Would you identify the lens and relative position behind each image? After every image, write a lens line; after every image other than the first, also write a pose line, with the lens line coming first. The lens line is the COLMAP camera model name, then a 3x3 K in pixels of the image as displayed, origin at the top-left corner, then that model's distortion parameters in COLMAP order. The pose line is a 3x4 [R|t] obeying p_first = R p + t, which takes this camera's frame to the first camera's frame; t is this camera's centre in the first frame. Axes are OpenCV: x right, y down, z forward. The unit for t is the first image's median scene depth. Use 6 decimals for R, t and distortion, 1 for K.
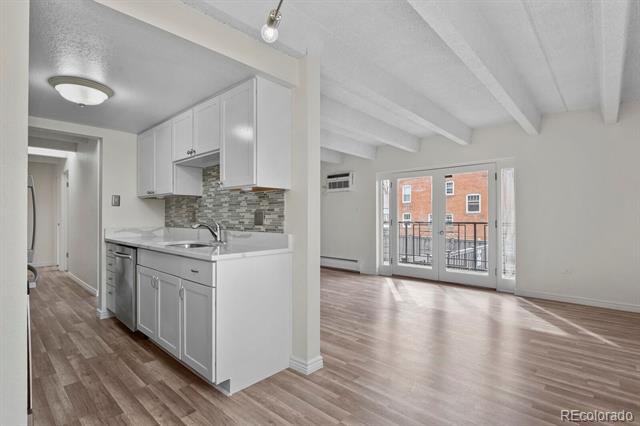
lens RADIAL K [[313.3, 0, 320.5], [0, 313.3, 214.1], [0, 0, 1]] dist [-0.001671, -0.001658]
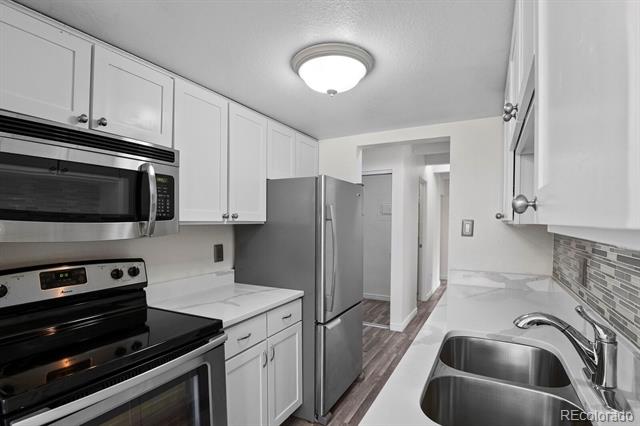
lens RADIAL K [[318.0, 0, 323.9], [0, 318.0, 229.0], [0, 0, 1]] dist [-0.021775, -0.000271]
pose [[0.255555, 0.025093, -0.966469, -0.094680], [0.002158, 0.999646, 0.026525, -0.061176], [0.966792, -0.008864, 0.255411, 0.560577]]
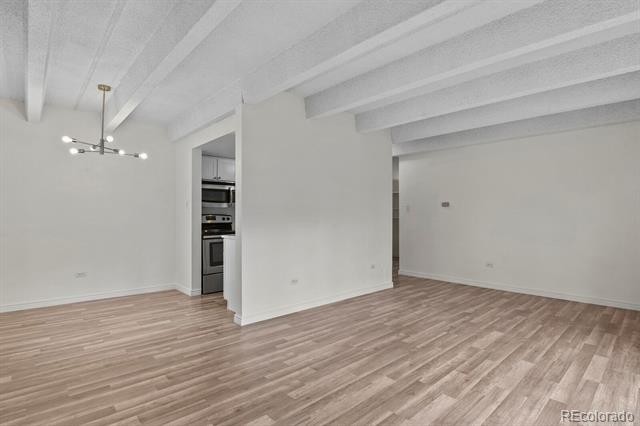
lens RADIAL K [[323.2, 0, 320.4], [0, 323.2, 215.8], [0, 0, 1]] dist [-0.025871, -0.000370]
pose [[-0.083596, -0.005904, -0.996482, 0.939158], [0.009995, 0.999927, -0.006763, 0.014226], [0.996450, -0.010525, -0.083531, 0.996486]]
